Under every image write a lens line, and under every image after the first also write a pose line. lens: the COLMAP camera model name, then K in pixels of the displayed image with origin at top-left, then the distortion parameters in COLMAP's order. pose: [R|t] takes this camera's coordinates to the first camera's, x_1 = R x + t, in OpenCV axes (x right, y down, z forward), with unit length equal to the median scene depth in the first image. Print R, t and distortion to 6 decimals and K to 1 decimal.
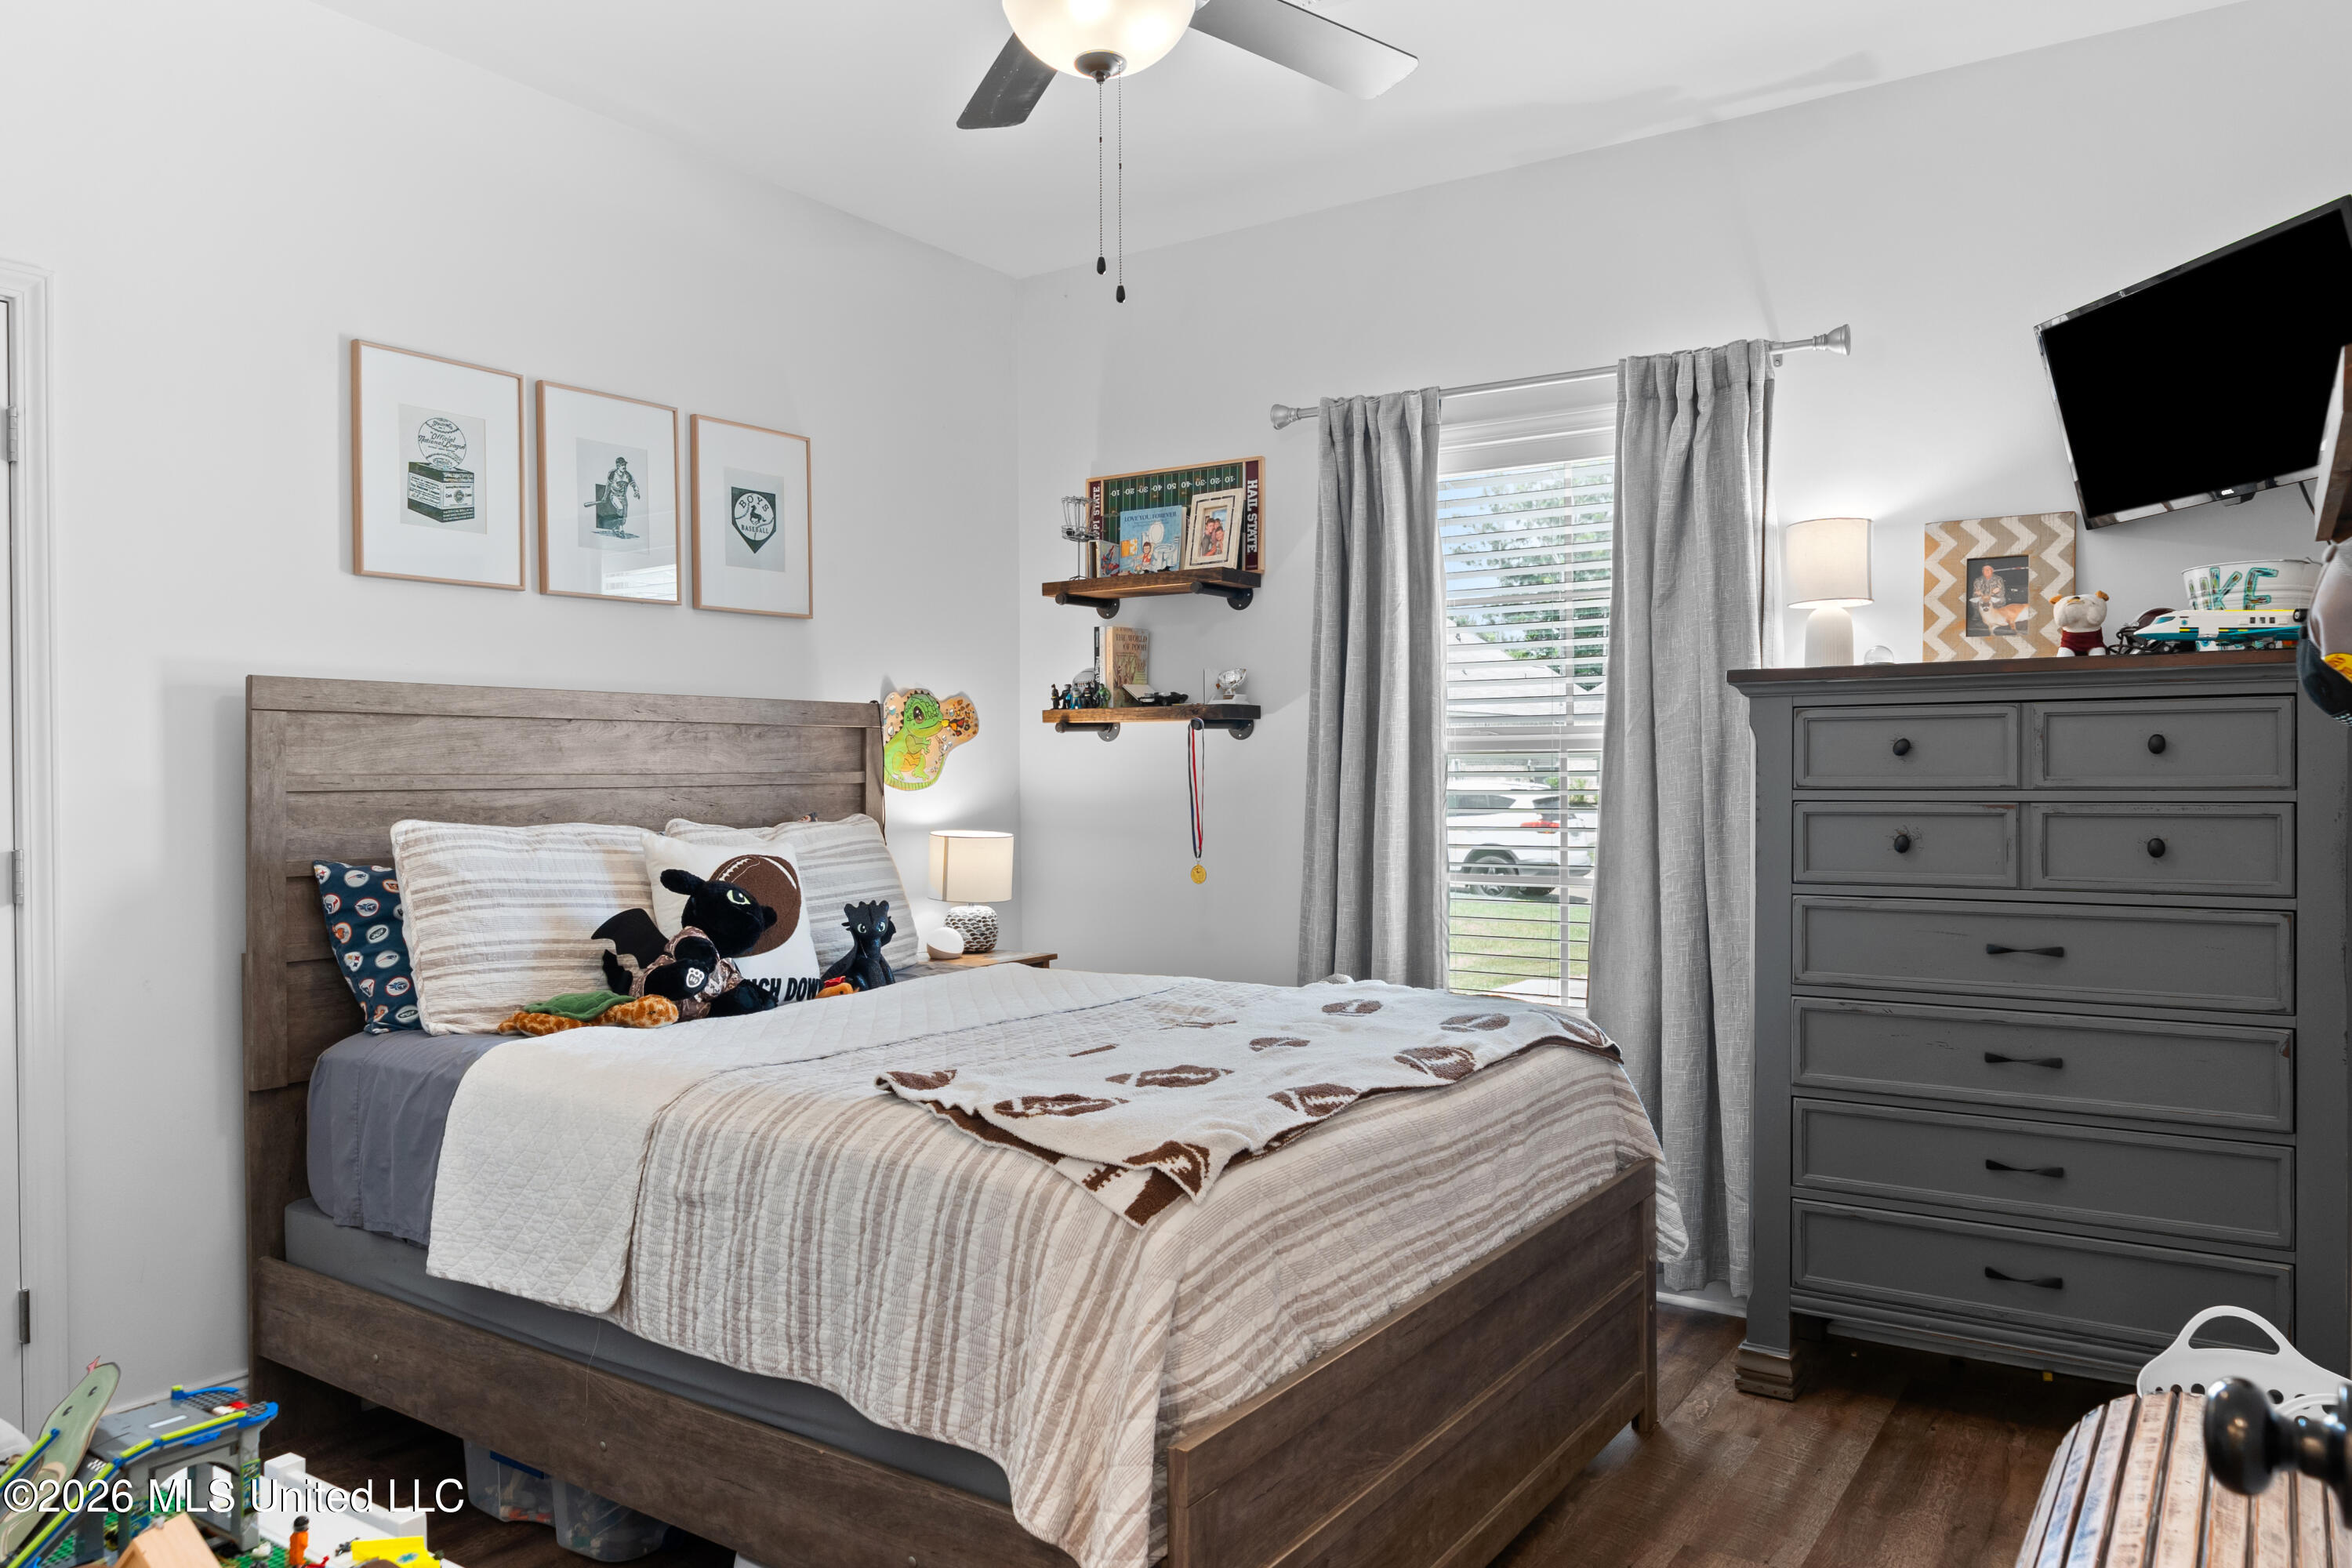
lens RADIAL K [[1666.0, 0, 1172.0], [0, 1666.0, 788.3], [0, 0, 1]] dist [-0.007119, -0.001555]
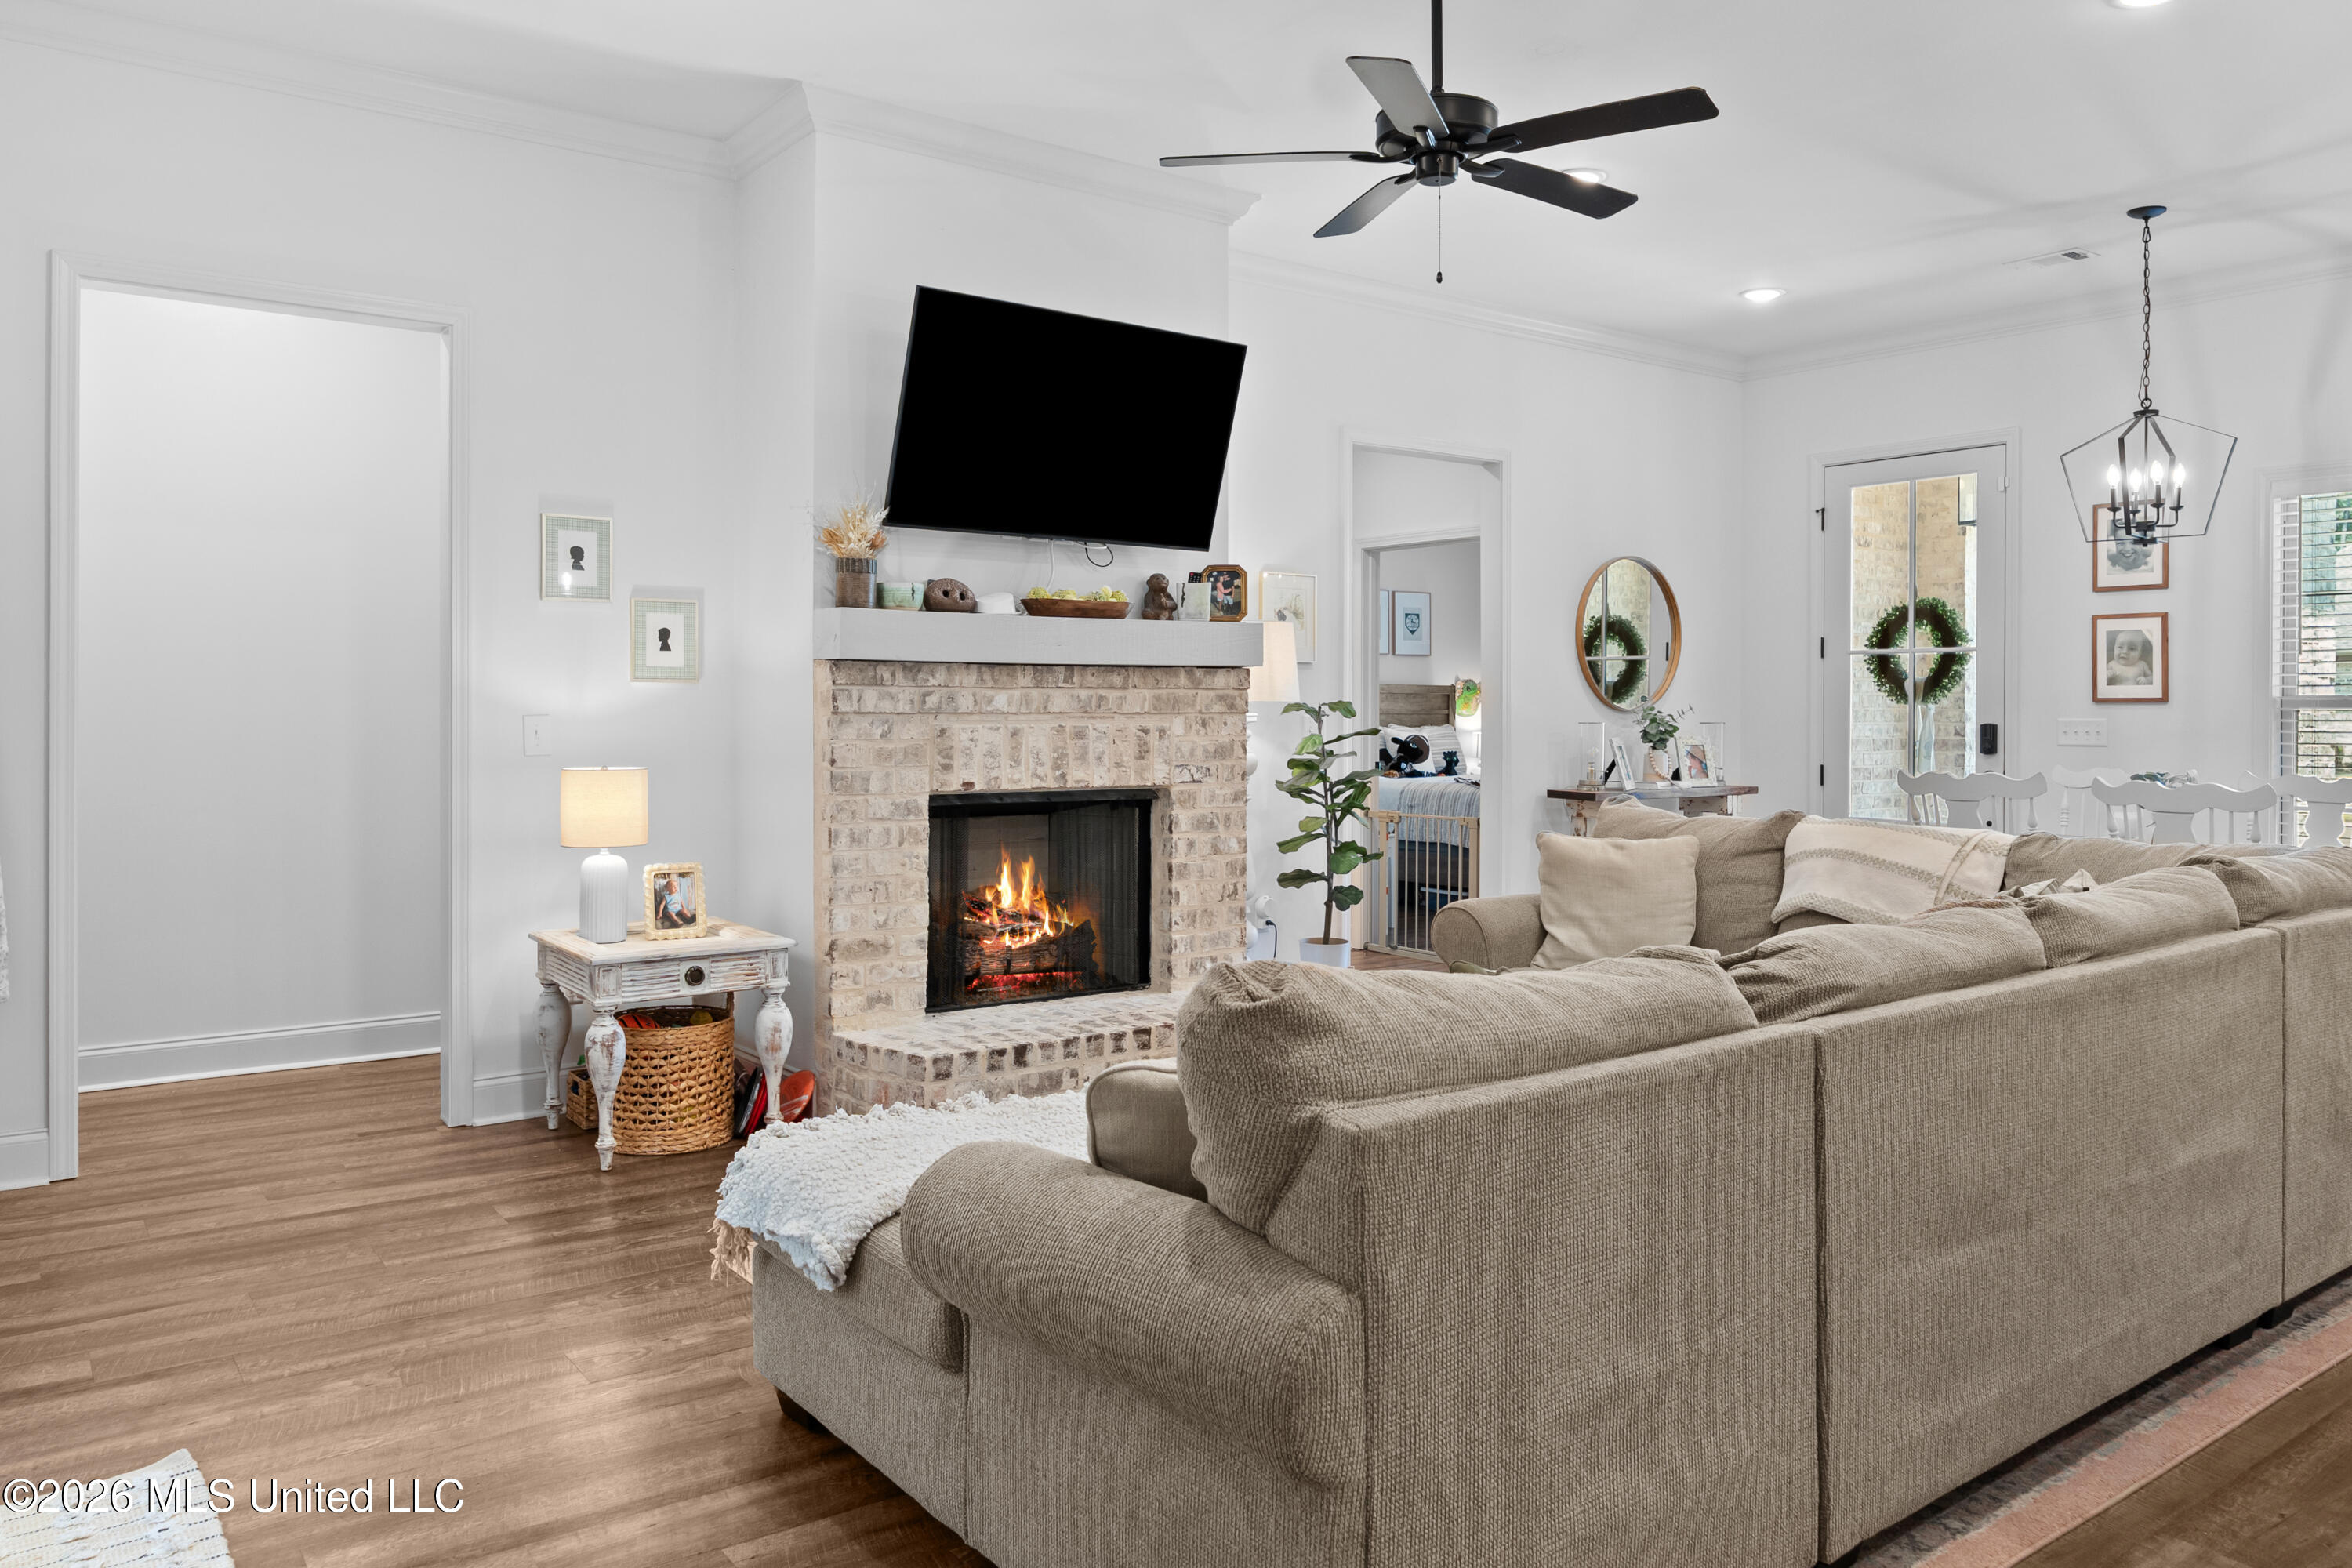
lens RADIAL K [[1666.0, 0, 1176.3], [0, 1666.0, 772.8], [0, 0, 1]] dist [-0.007119, -0.001555]
pose [[0.944973, 0.012293, -0.326918, 0.358725], [-0.005635, 0.999757, 0.021305, 0.046499], [0.327101, -0.018291, 0.944812, -2.150329]]
